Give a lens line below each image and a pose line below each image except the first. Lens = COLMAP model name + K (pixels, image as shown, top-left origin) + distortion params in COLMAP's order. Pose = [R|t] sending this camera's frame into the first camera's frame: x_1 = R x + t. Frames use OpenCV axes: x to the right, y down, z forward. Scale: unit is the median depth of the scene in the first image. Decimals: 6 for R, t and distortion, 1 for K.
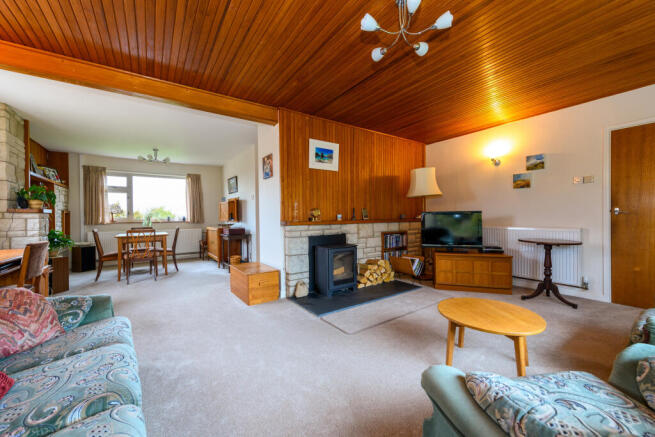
lens RADIAL K [[260.6, 0, 326.4], [0, 260.6, 219.1], [0, 0, 1]] dist [-0.002745, -0.000833]
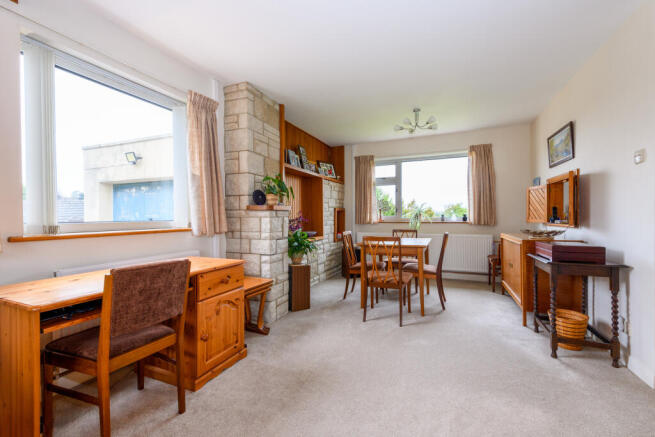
lens RADIAL K [[299.0, 0, 326.2], [0, 299.0, 218.7], [0, 0, 1]] dist [0.026140, -0.000583]
pose [[0.559474, 0.012569, -0.828752, -0.150868], [-0.008420, 0.999920, 0.009481, -0.004374], [0.828805, 0.001674, 0.559535, 0.372388]]
